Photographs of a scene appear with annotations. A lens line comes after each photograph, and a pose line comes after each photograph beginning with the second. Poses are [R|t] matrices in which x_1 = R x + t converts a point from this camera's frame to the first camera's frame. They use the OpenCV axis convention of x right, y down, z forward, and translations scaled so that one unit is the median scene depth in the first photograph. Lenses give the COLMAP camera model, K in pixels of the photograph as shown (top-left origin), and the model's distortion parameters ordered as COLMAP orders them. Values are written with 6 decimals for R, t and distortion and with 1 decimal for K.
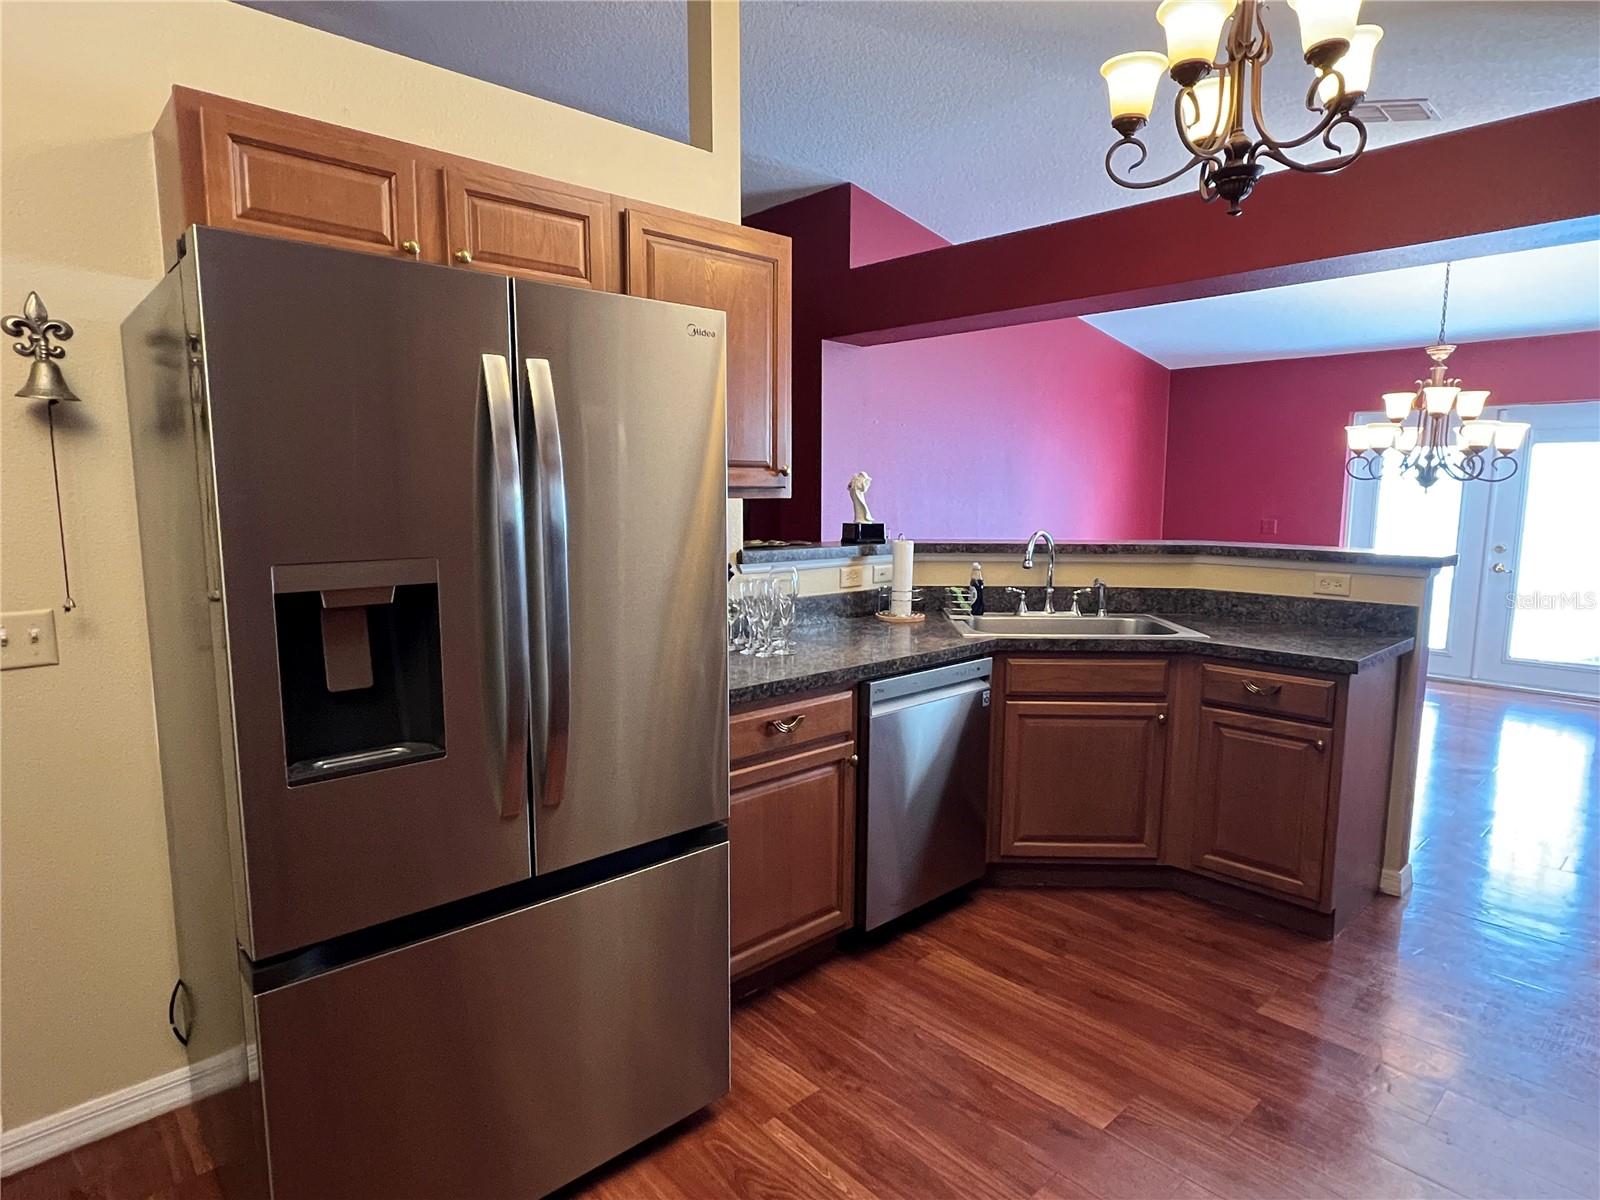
lens RADIAL K [[901.5, 0, 801.7], [0, 901.5, 602.2], [0, 0, 1]] dist [-0.003185, 0.000988]
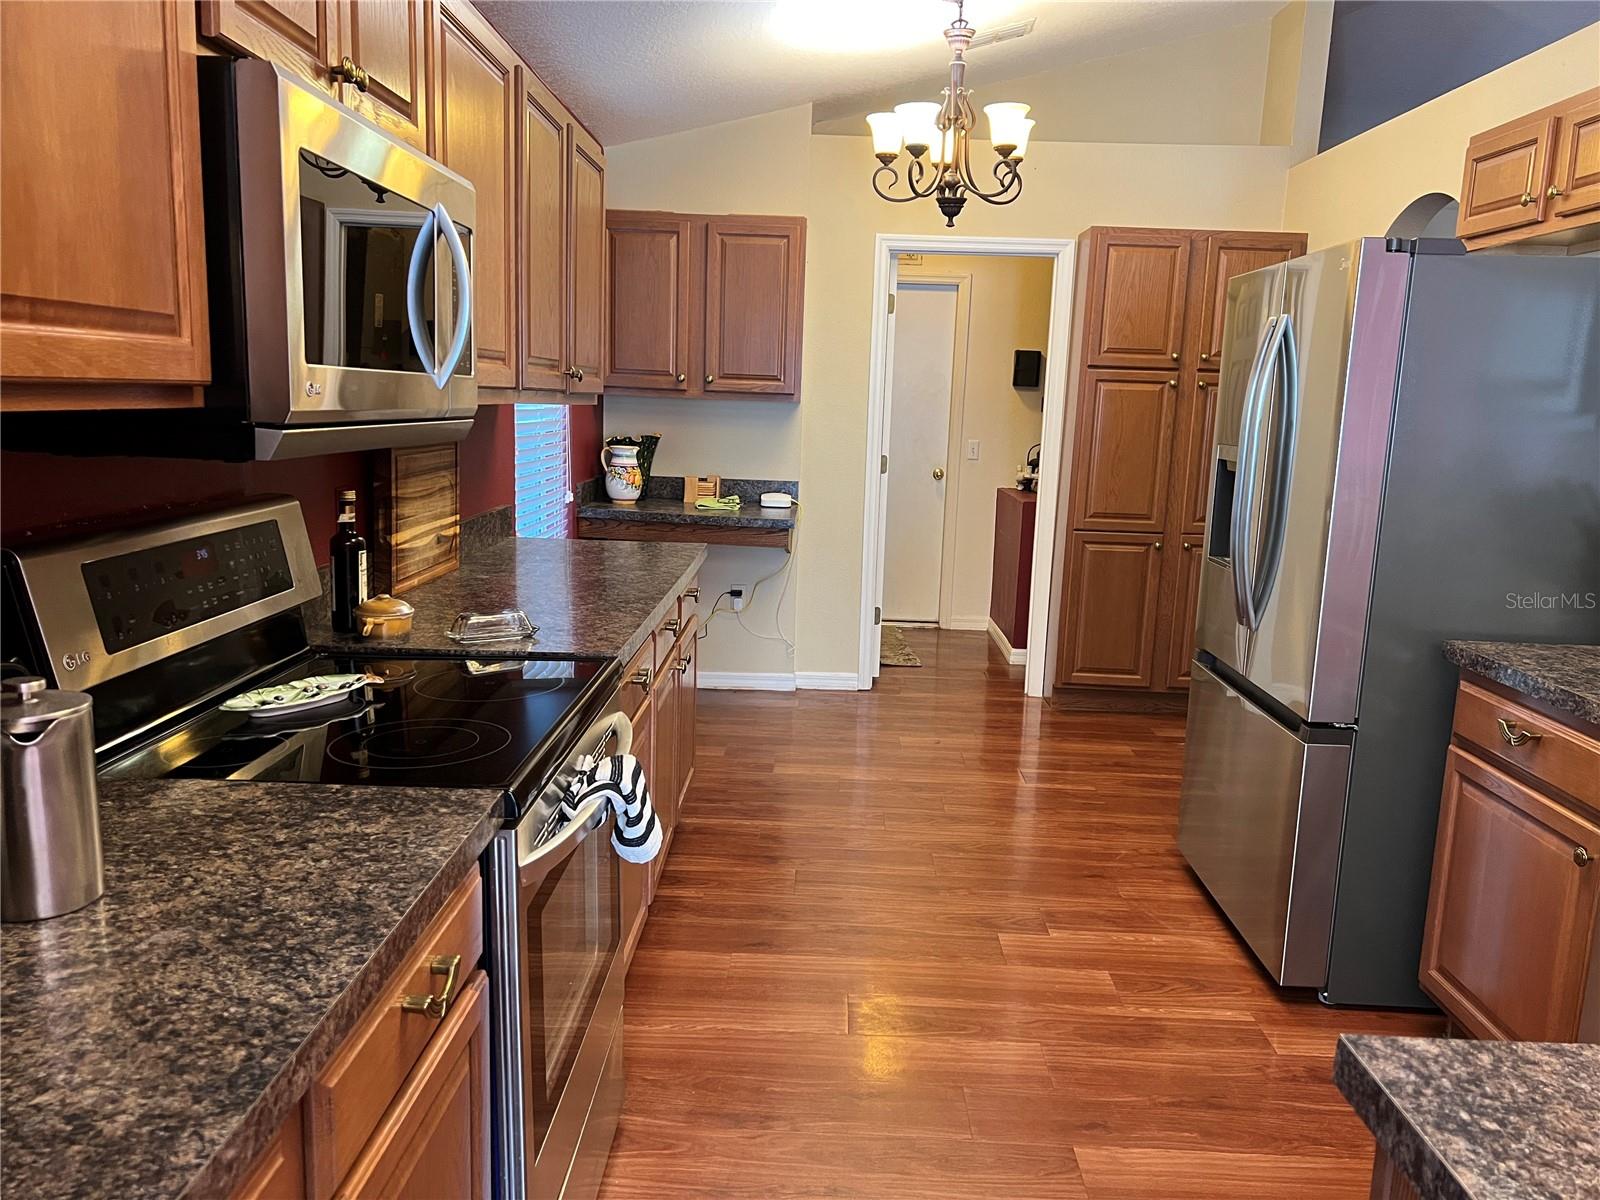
lens RADIAL K [[1211.3, 0, 797.6], [0, 1211.3, 624.4], [0, 0, 1]] dist [0.002308, 0.000218]
pose [[-0.698751, 0.108991, -0.707013, 0.819287], [-0.123514, 0.955101, 0.269307, -0.107580], [0.704621, 0.275505, -0.653916, 0.916591]]
